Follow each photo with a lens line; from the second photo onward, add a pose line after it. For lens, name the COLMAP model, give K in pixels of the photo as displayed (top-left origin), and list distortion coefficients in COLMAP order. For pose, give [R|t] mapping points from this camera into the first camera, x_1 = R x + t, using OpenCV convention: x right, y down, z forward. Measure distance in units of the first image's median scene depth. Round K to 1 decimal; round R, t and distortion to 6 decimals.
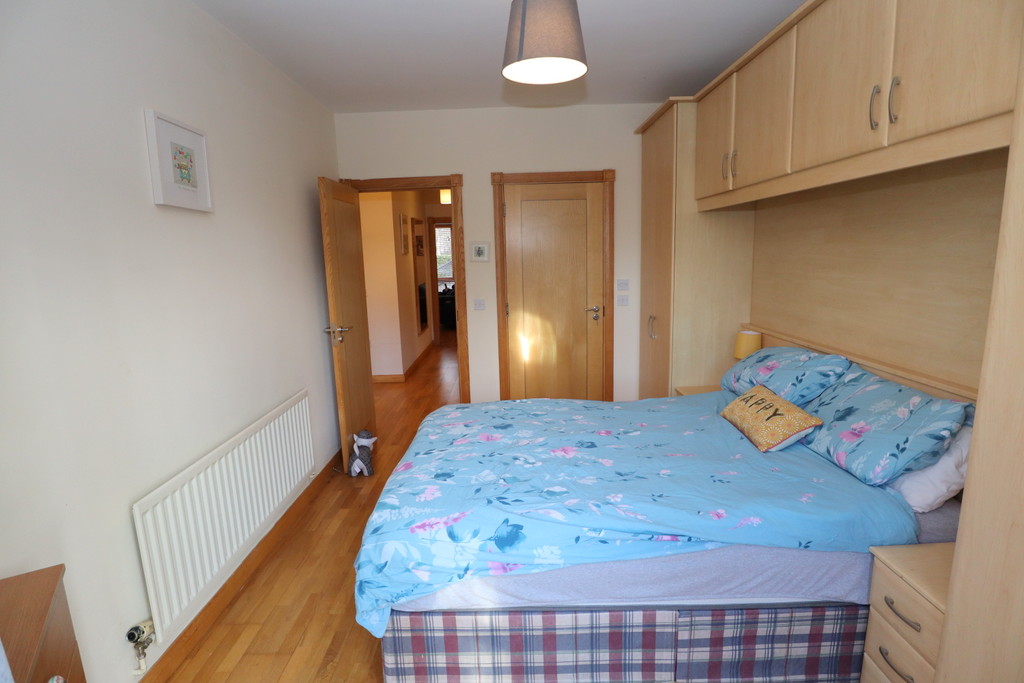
lens RADIAL K [[514.4, 0, 511.2], [0, 514.4, 344.5], [0, 0, 1]] dist [-0.044379, 0.013277]
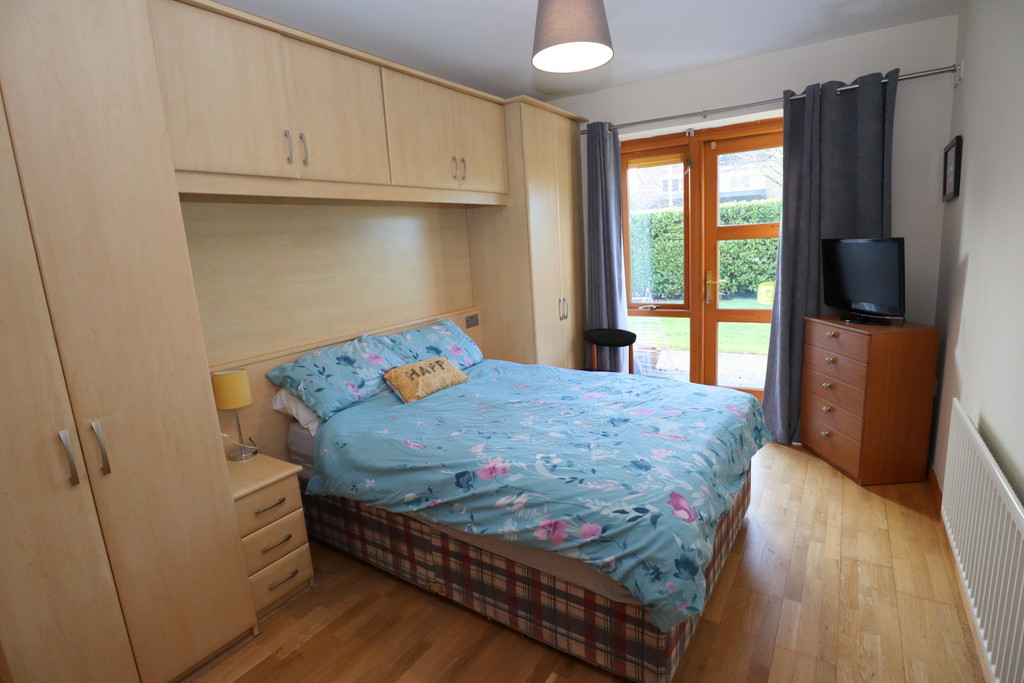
lens RADIAL K [[514.4, 0, 511.2], [0, 514.4, 344.5], [0, 0, 1]] dist [-0.044379, 0.013277]
pose [[-0.831347, 0.002099, 0.555750, -0.465891], [0.205050, 0.930598, 0.303220, -0.282883], [-0.516543, 0.366038, -0.774080, 1.813973]]
